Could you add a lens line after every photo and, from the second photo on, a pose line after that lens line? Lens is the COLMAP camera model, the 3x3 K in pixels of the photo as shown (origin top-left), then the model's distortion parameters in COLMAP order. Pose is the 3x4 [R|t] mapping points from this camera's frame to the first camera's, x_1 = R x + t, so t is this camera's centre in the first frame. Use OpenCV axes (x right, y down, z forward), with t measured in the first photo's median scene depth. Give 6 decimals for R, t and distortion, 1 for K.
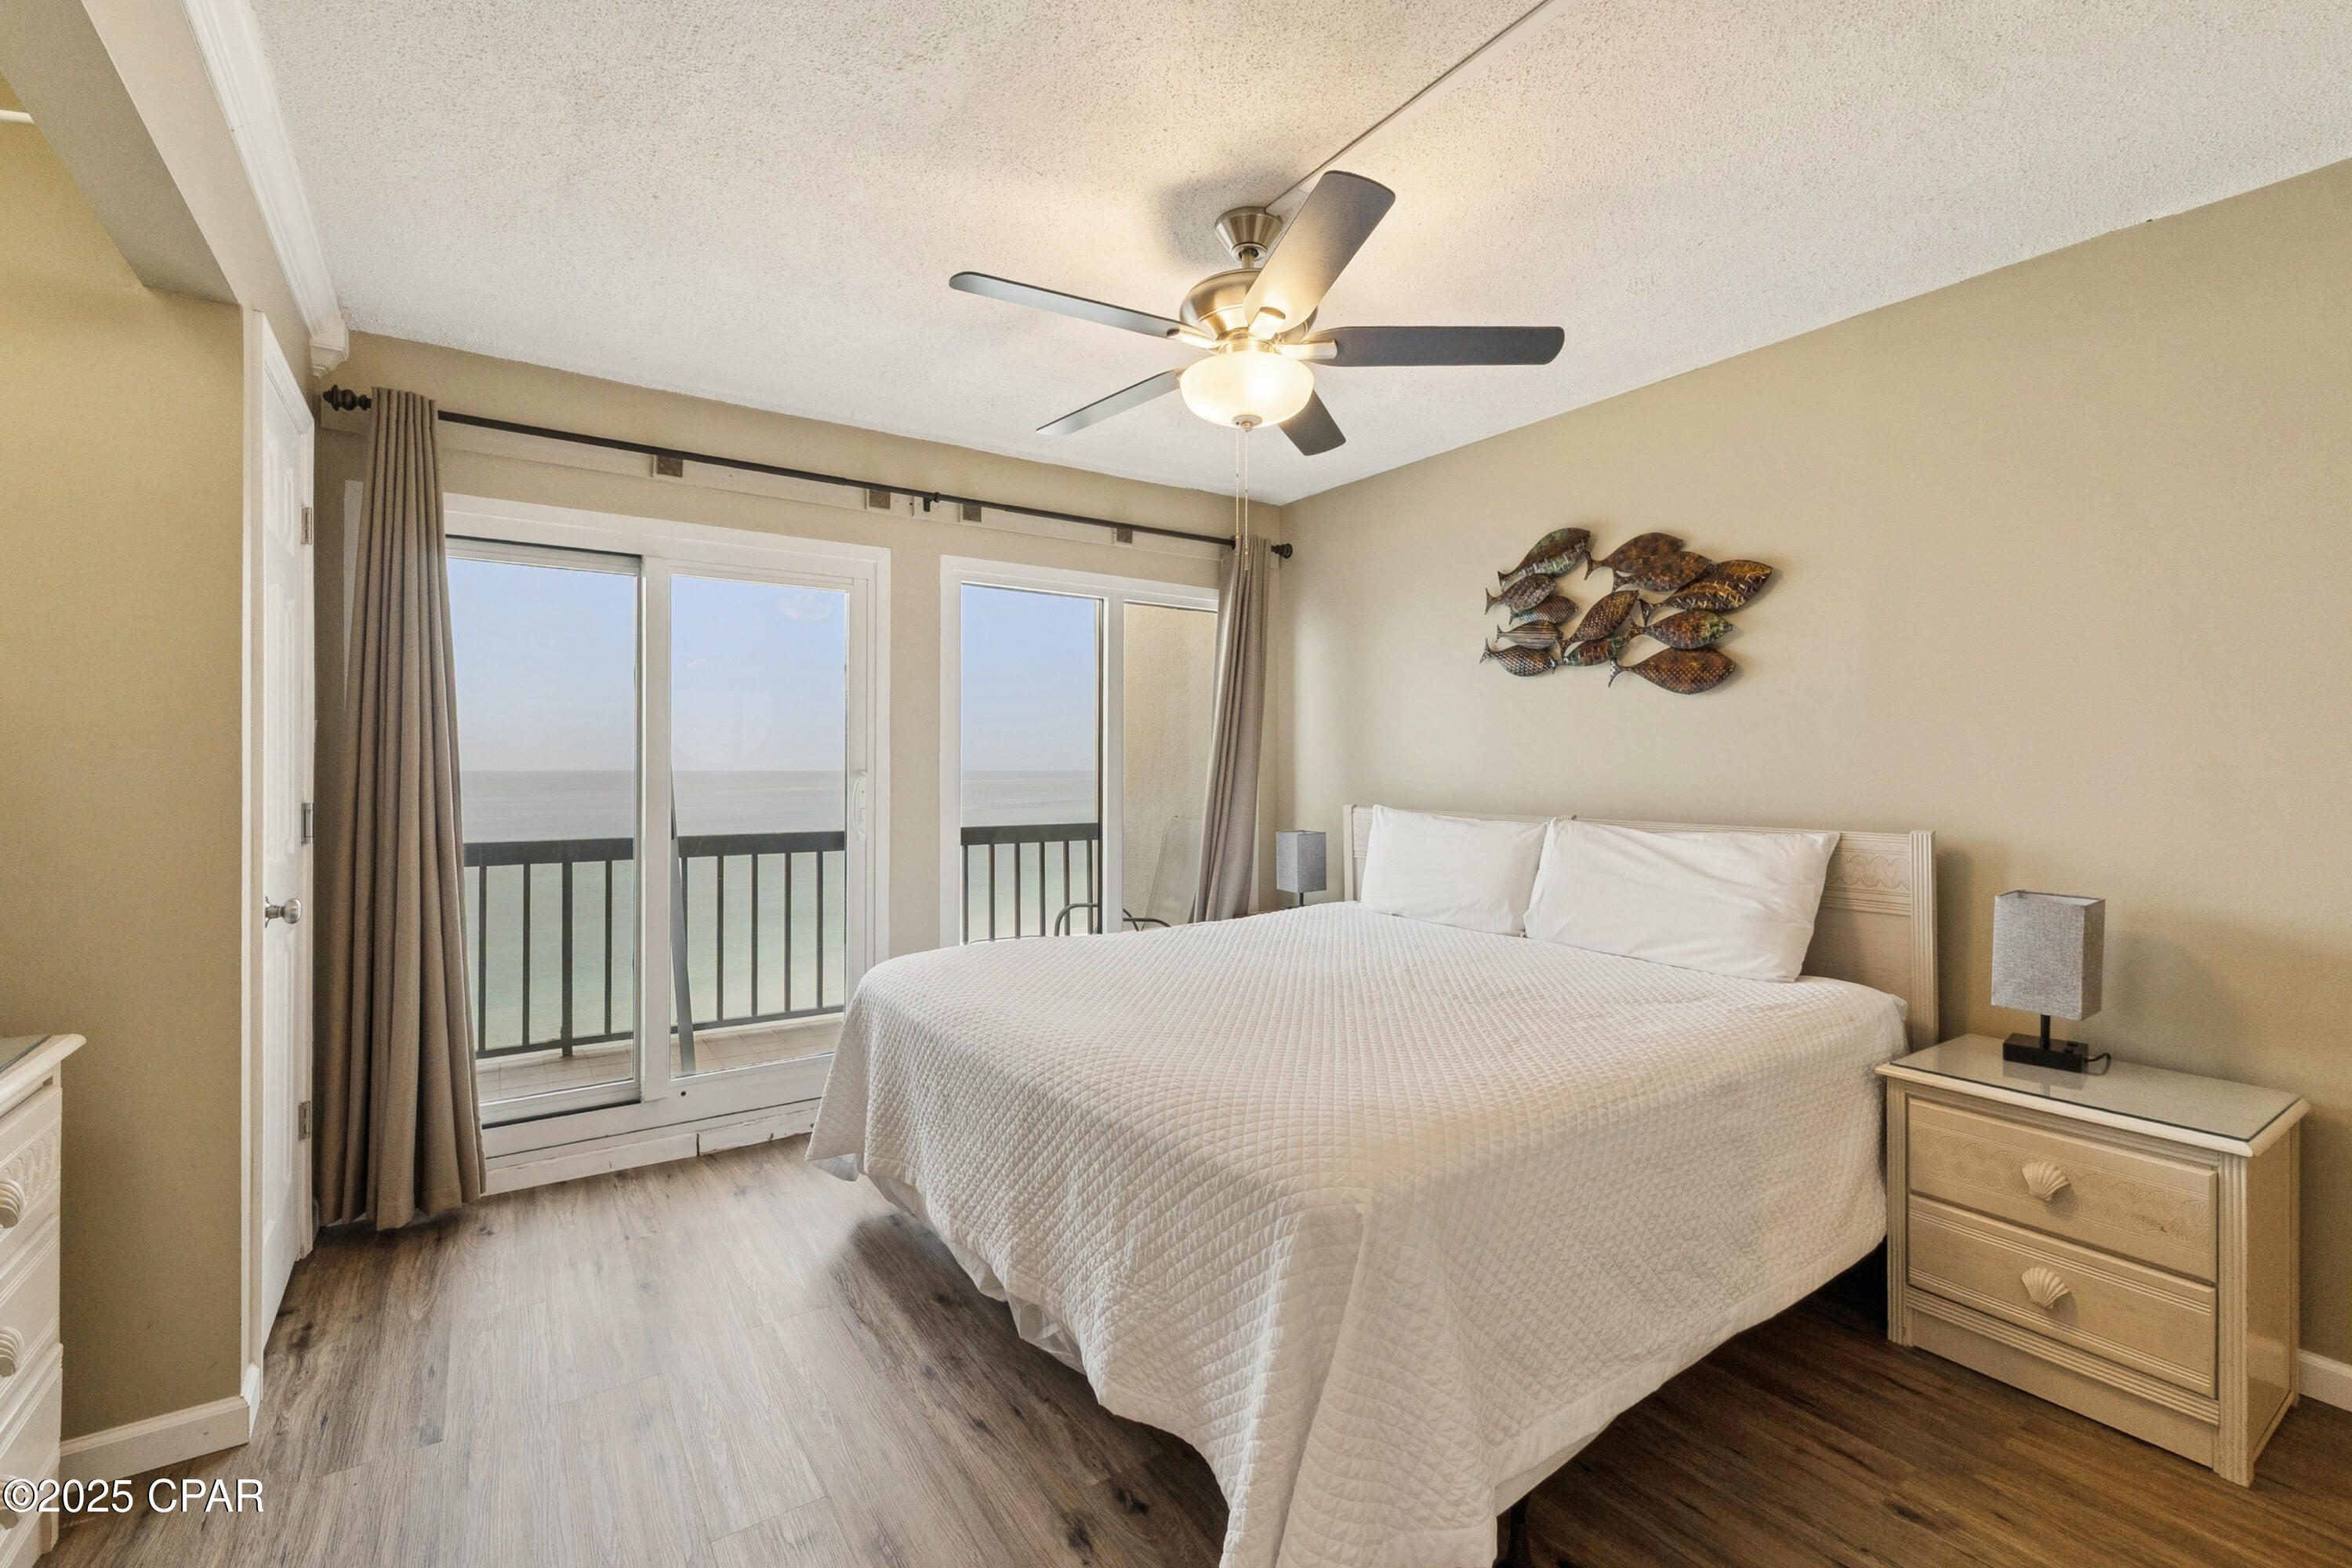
lens RADIAL K [[1009.8, 0, 1171.5], [0, 1009.8, 761.8], [0, 0, 1]] dist [0.008202, -0.001574]
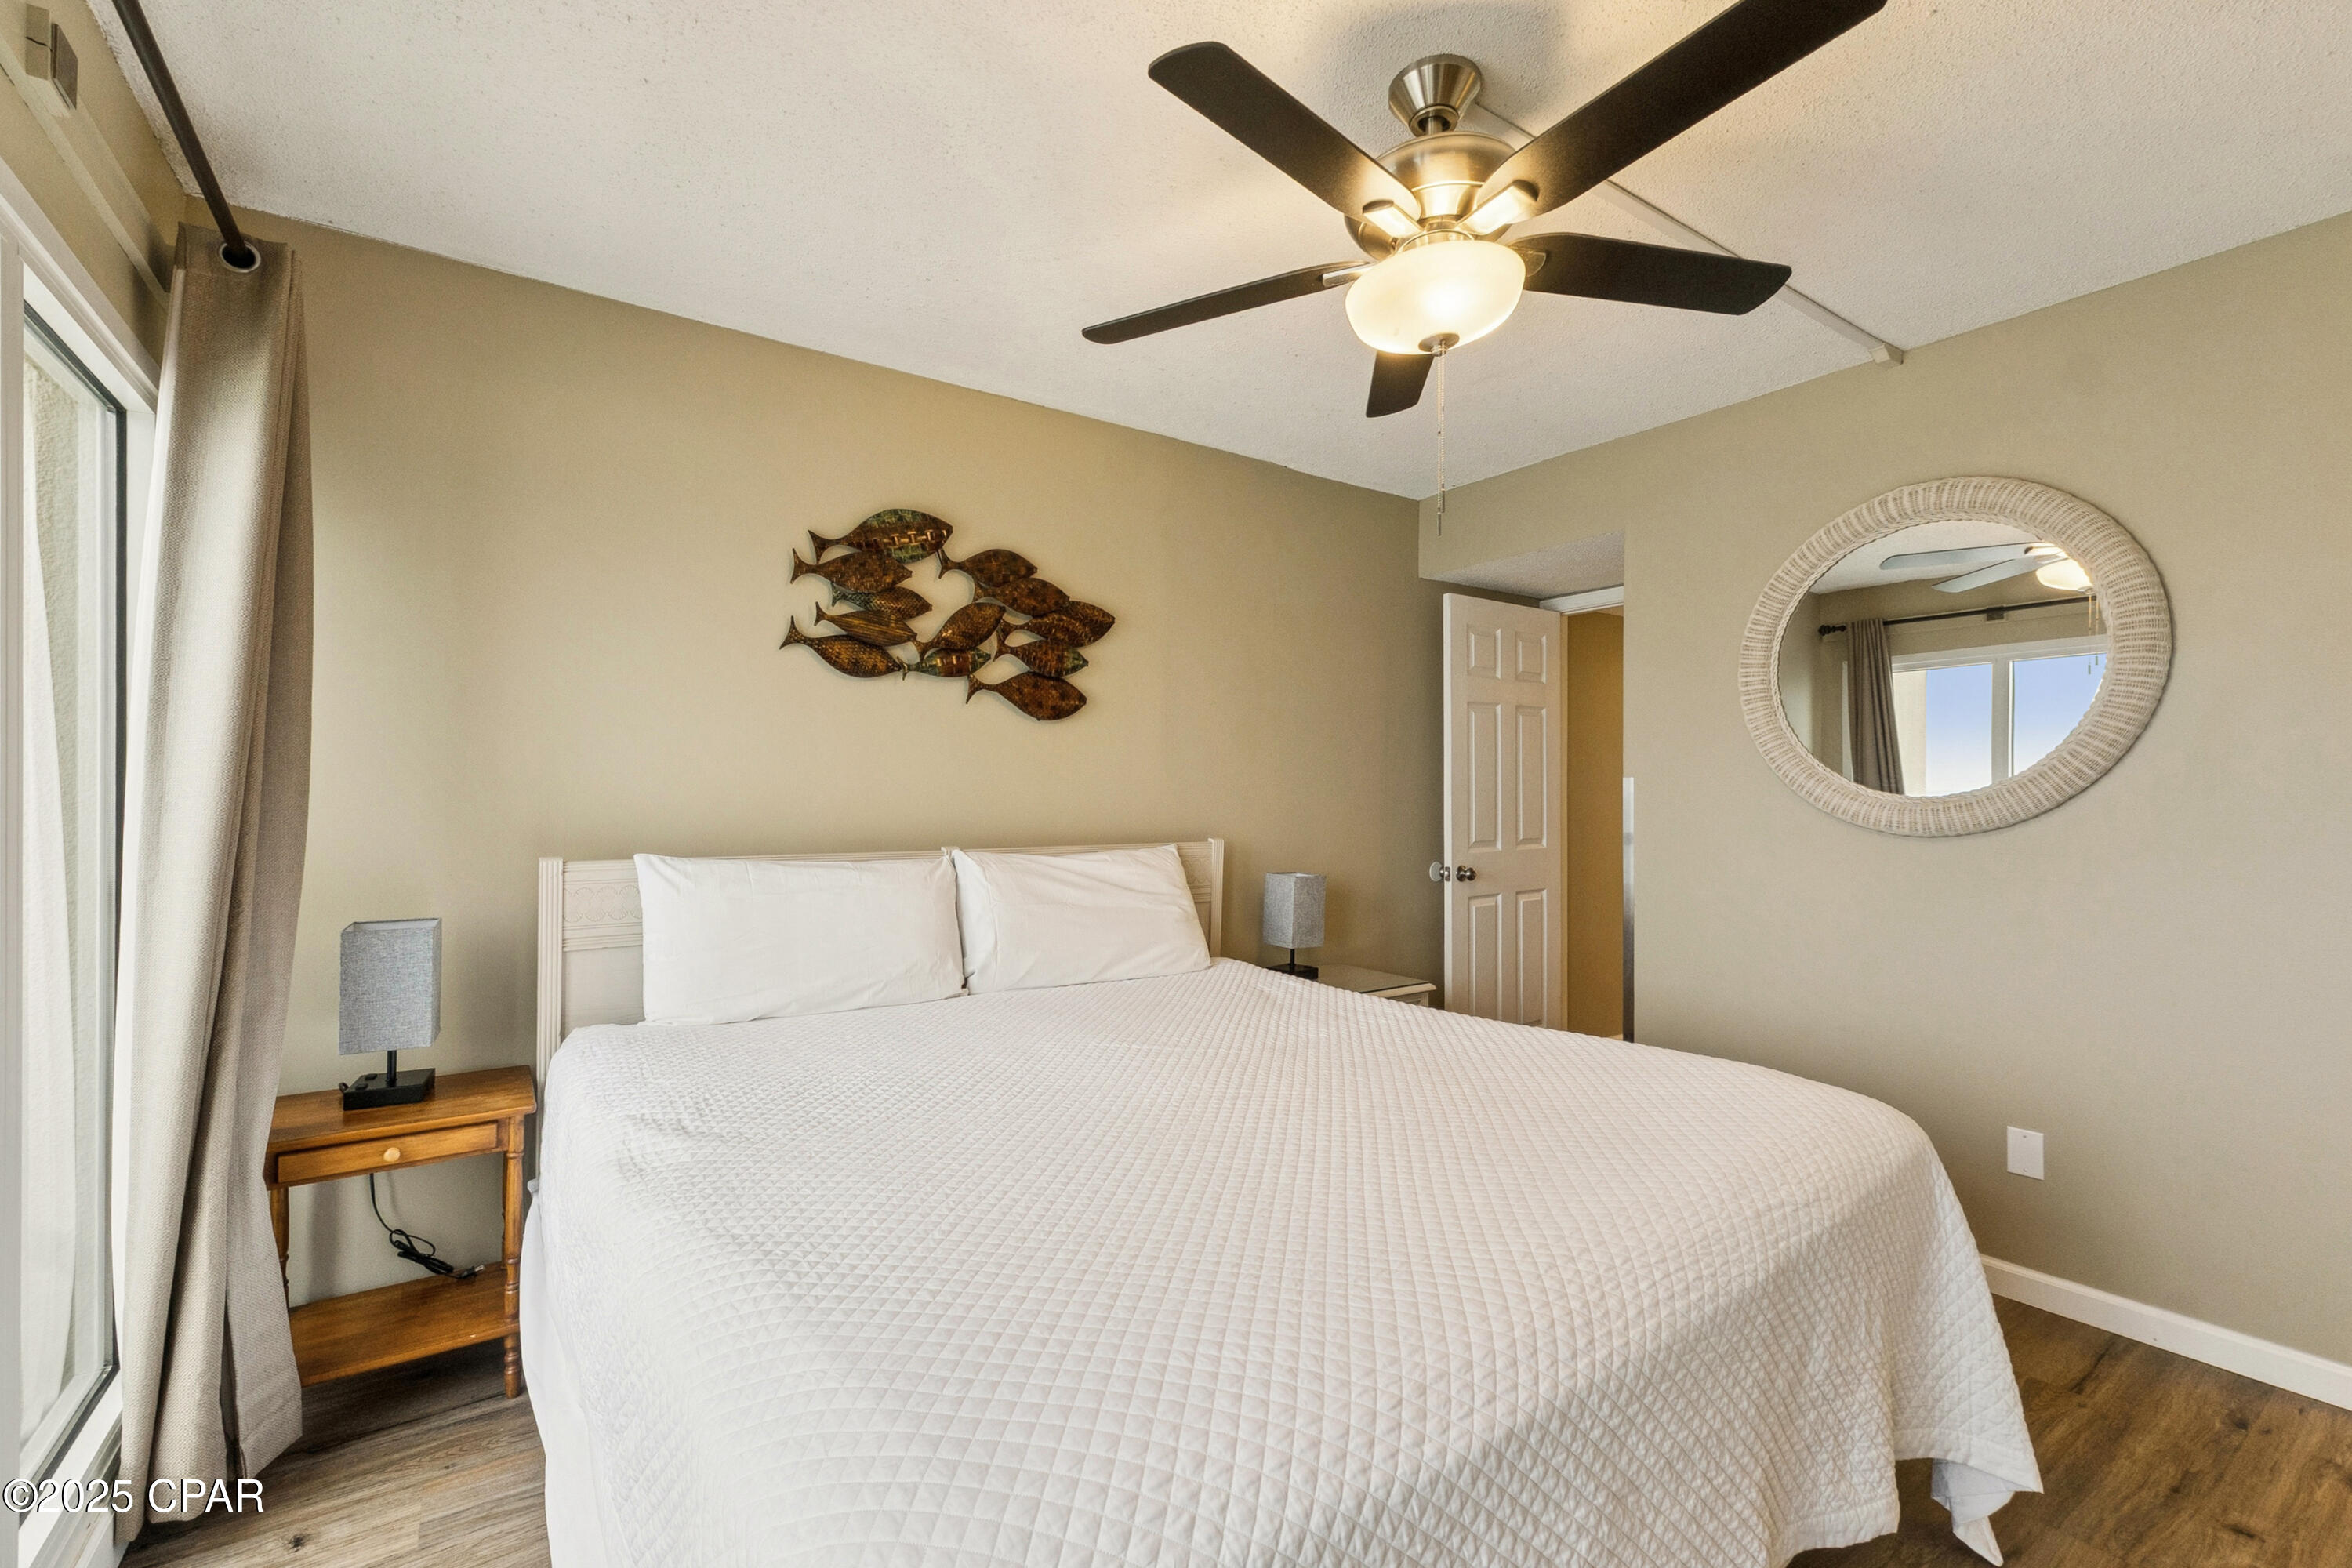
lens RADIAL K [[1009.8, 0, 1170.4], [0, 1009.8, 795.2], [0, 0, 1]] dist [0.008202, -0.001574]
pose [[0.000449, 0.005306, 0.999986, -0.472726], [0.000592, 0.999986, -0.005306, 0.013045], [-1.000000, 0.000594, 0.000446, 0.810647]]
